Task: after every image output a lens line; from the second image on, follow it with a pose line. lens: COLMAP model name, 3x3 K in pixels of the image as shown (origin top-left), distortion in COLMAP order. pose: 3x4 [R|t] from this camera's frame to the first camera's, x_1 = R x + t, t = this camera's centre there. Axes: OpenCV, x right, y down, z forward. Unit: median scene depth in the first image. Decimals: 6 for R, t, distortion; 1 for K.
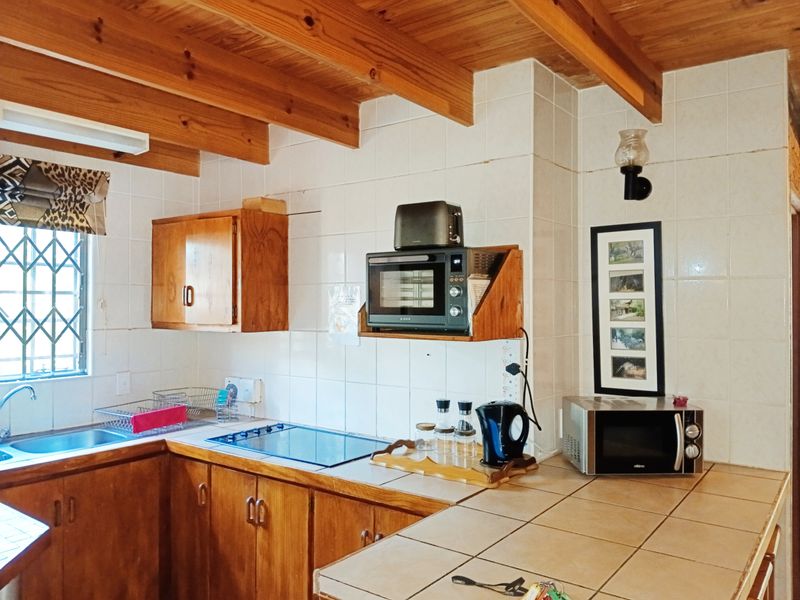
lens RADIAL K [[616.6, 0, 400.0], [0, 616.6, 300.0], [0, 0, 1]] dist [0.095718, -0.179688]
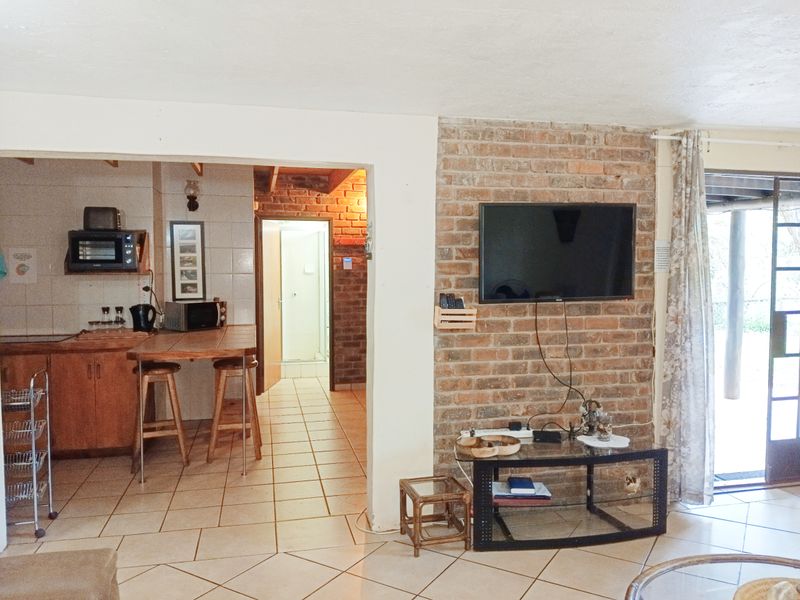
lens RADIAL K [[616.6, 0, 400.0], [0, 616.6, 300.0], [0, 0, 1]] dist [0.095718, -0.179688]
pose [[0.650010, -0.046507, 0.758501, -0.828225], [-0.000927, 0.998076, 0.061991, 0.015846], [-0.759925, -0.040998, 0.648717, -0.993452]]
